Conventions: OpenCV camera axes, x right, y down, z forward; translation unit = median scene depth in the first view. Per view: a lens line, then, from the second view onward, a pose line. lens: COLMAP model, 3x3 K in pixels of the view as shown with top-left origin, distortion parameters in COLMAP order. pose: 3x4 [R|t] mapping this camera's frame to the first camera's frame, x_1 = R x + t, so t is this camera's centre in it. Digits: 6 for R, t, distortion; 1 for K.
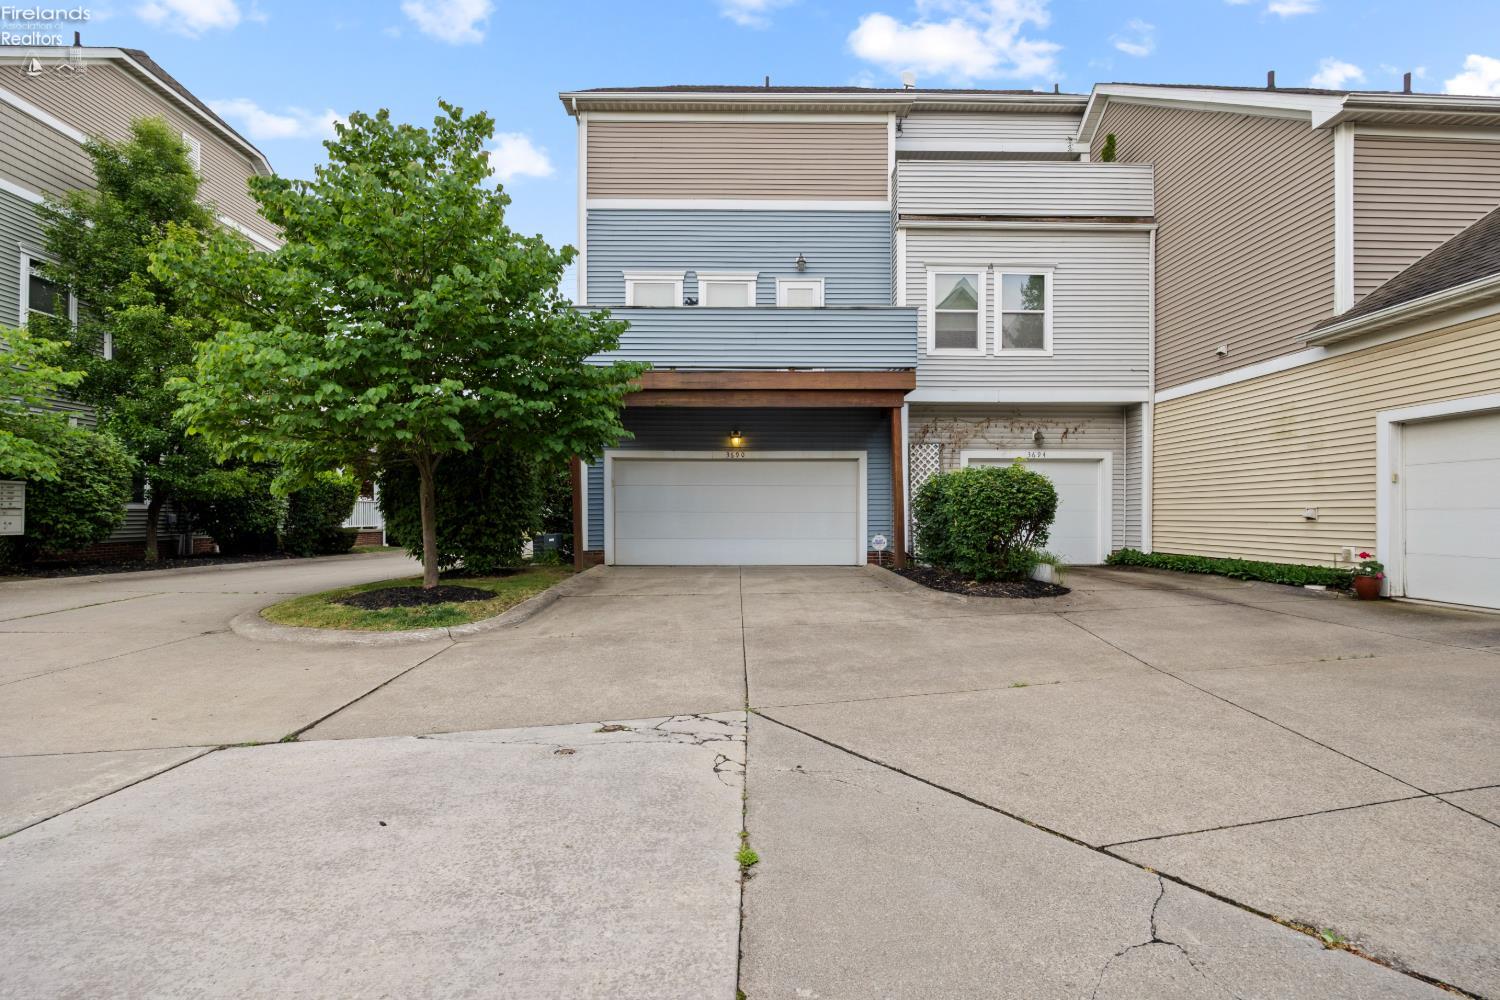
lens RADIAL K [[636.3, 0, 750.9], [0, 636.3, 520.5], [0, 0, 1]] dist [-0.018232, 0.001327]
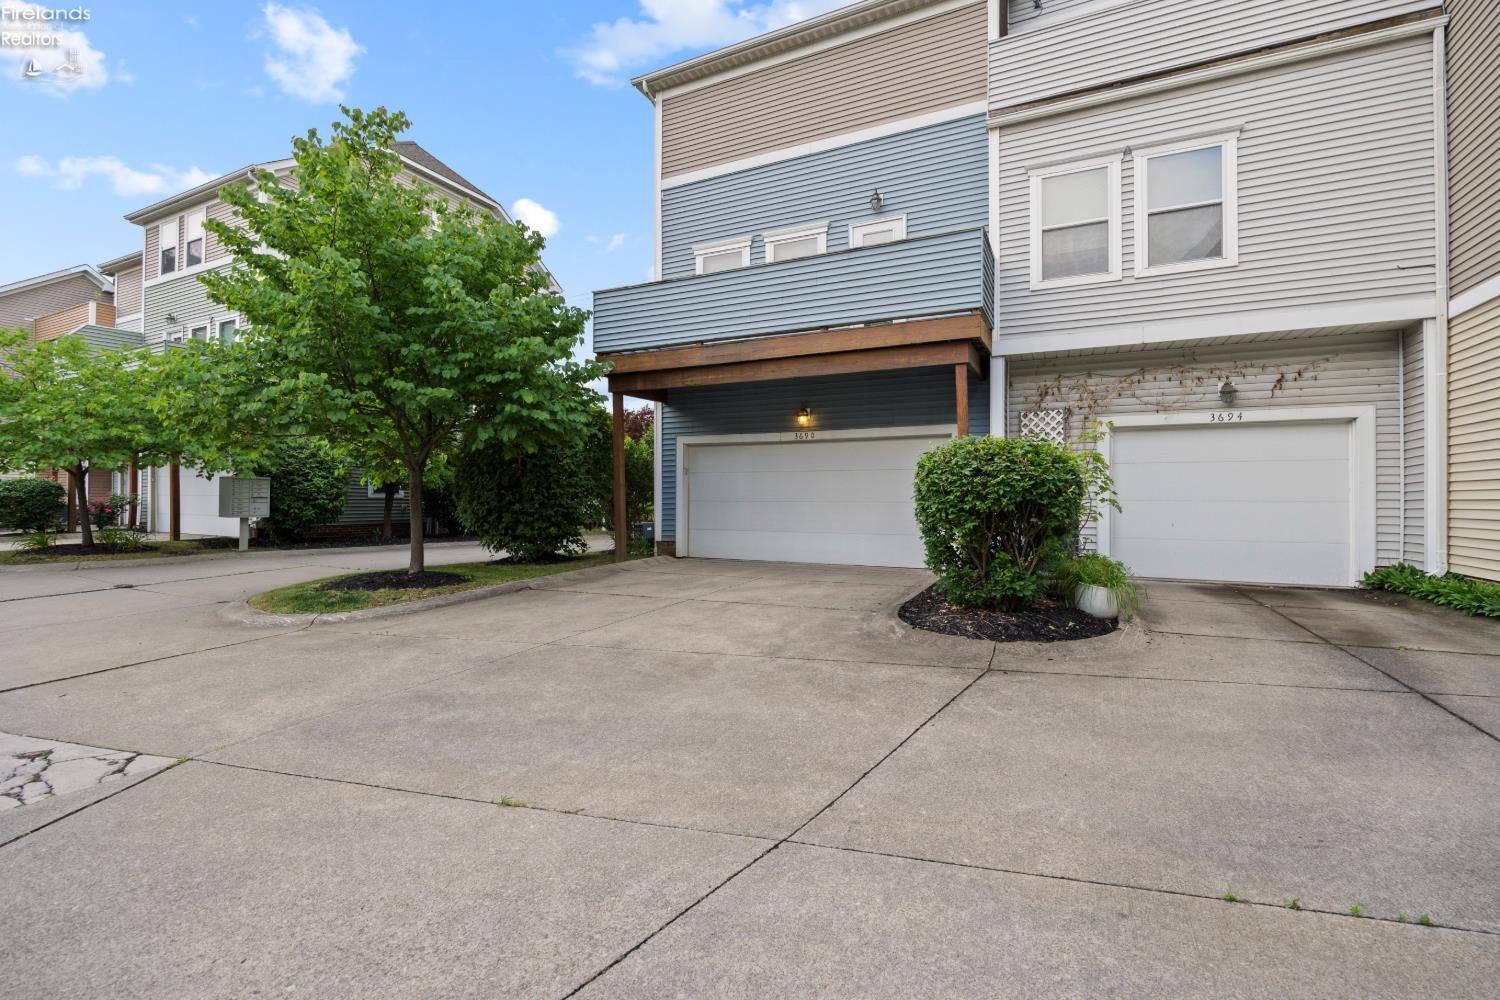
lens RADIAL K [[636.3, 0, 772.1], [0, 636.3, 498.9], [0, 0, 1]] dist [-0.018232, 0.001327]
pose [[0.900277, 0.001243, -0.435316, 0.328839], [-0.008028, 0.999873, -0.013749, -0.005192], [0.435244, 0.015873, 0.900173, 0.210645]]
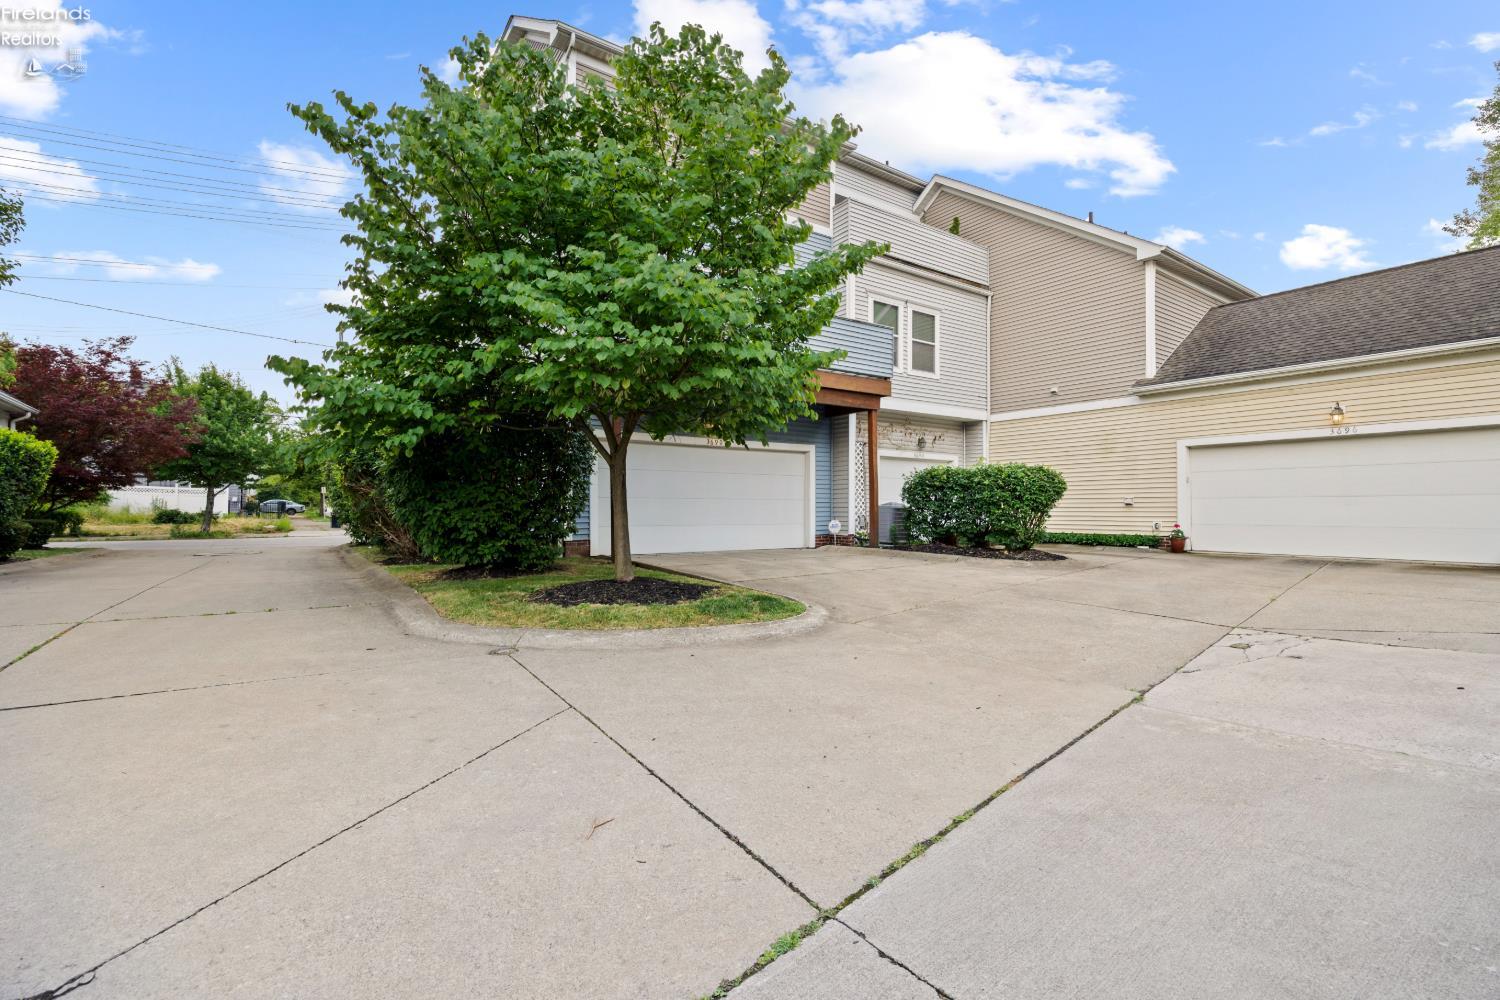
lens RADIAL K [[636.3, 0, 748.9], [0, 636.3, 498.7], [0, 0, 1]] dist [-0.018232, 0.001327]
pose [[0.842465, 0.009738, 0.538663, -0.546010], [0.003950, 0.999698, -0.024251, 0.012312], [-0.538736, 0.022558, 0.842172, 0.129128]]
